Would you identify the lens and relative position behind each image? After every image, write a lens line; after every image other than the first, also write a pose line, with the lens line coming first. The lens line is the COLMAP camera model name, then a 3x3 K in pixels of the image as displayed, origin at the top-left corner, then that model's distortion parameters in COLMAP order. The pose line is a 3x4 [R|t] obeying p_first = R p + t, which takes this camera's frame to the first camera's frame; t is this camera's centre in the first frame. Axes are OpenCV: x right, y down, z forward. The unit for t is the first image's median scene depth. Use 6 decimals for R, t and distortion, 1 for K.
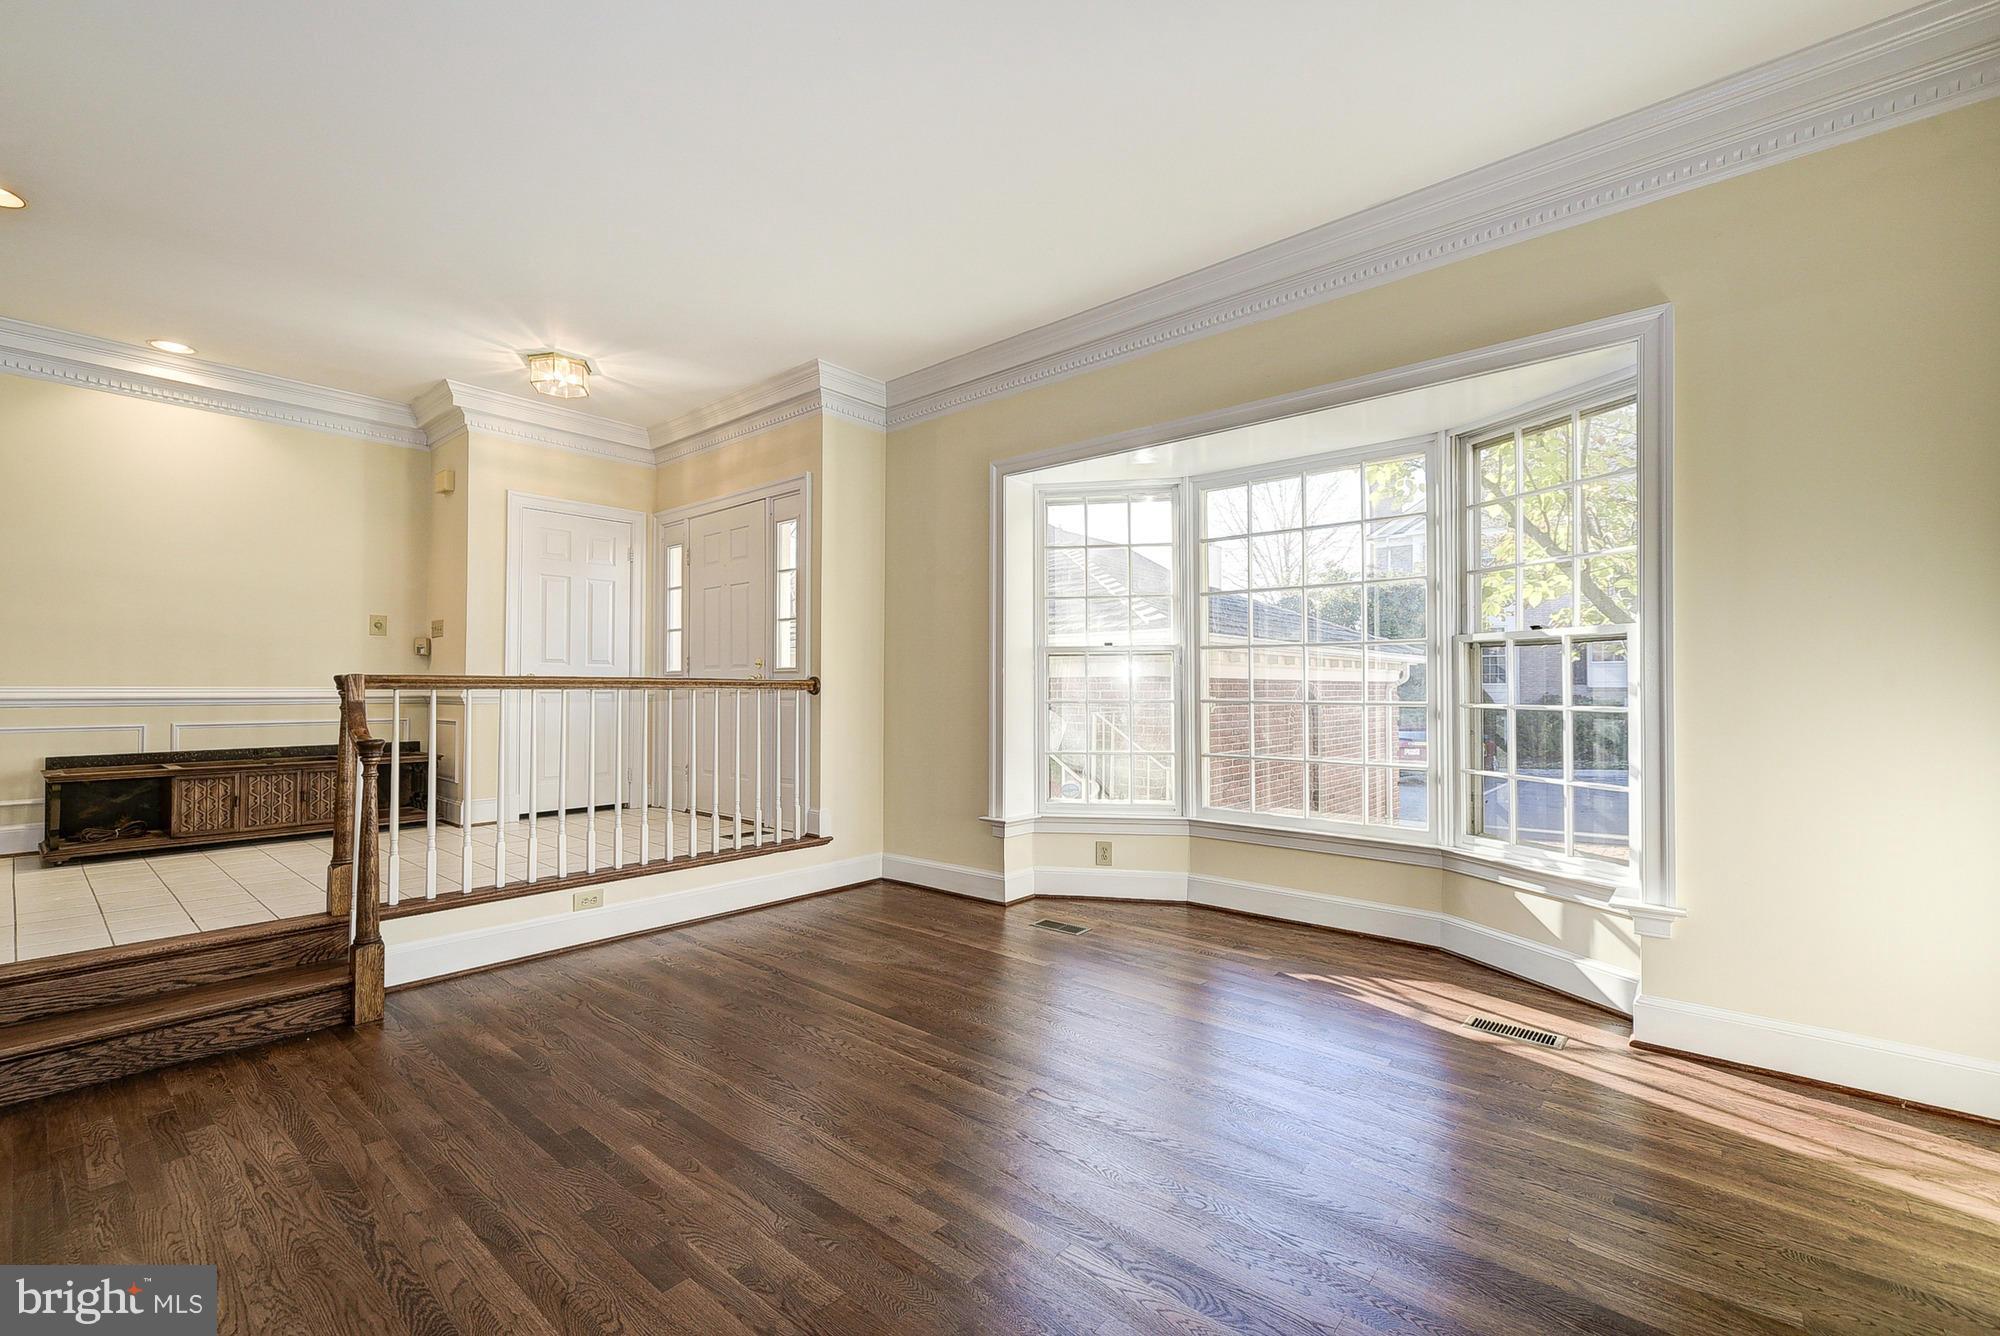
lens RADIAL K [[830.5, 0, 990.1], [0, 830.5, 667.6], [0, 0, 1]] dist [0.001561, 0.001222]
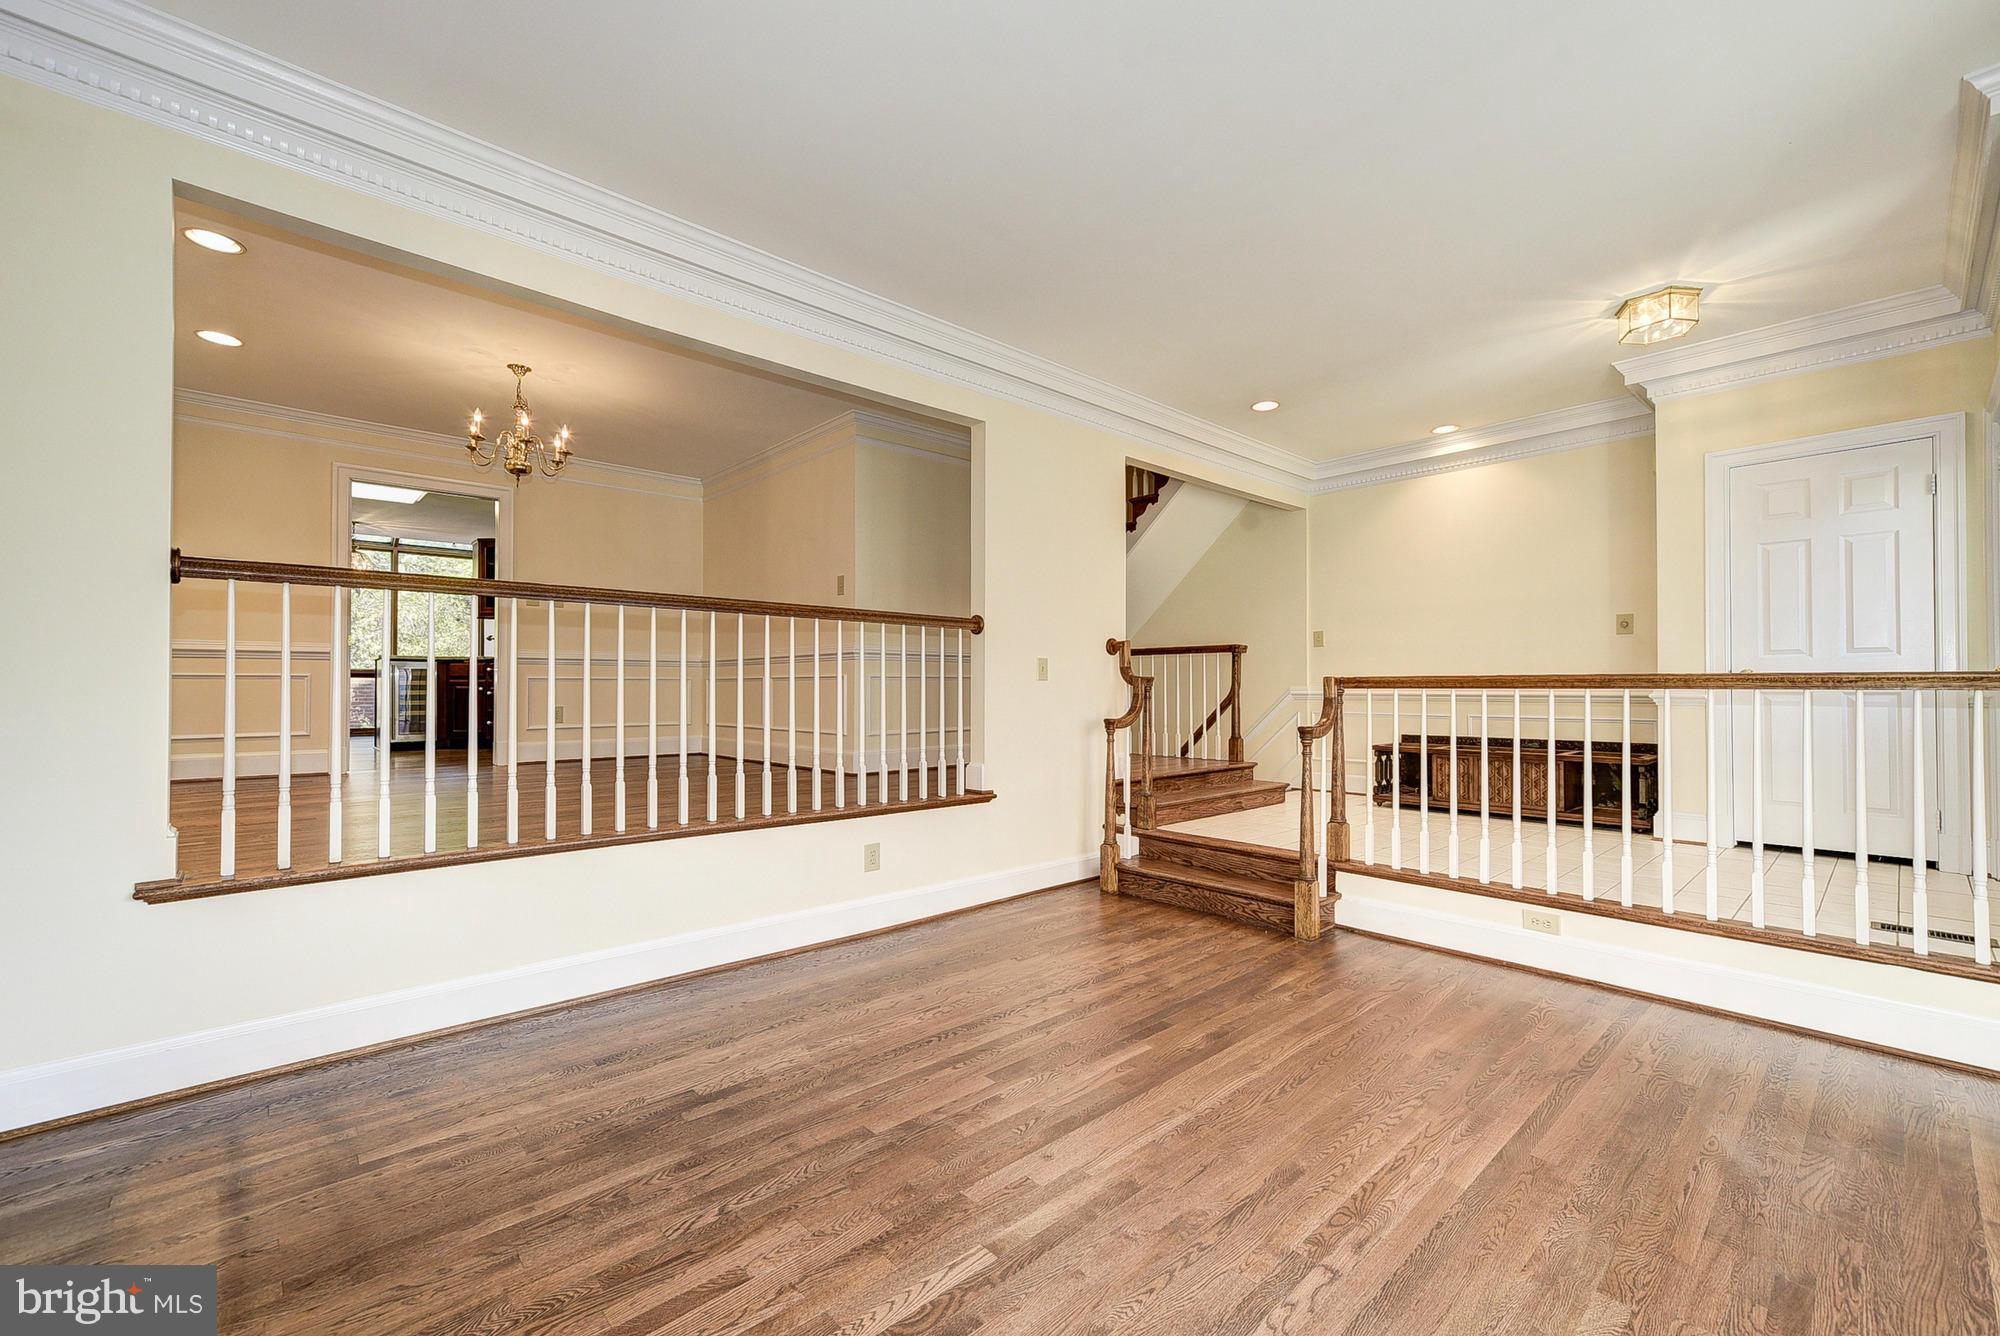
lens RADIAL K [[830.5, 0, 982.7], [0, 830.5, 680.6], [0, 0, 1]] dist [0.001561, 0.001222]
pose [[-0.129998, -0.006787, -0.991491, 0.480340], [0.027308, 0.999573, -0.010422, 0.008633], [0.991138, -0.028430, -0.129758, 0.502363]]
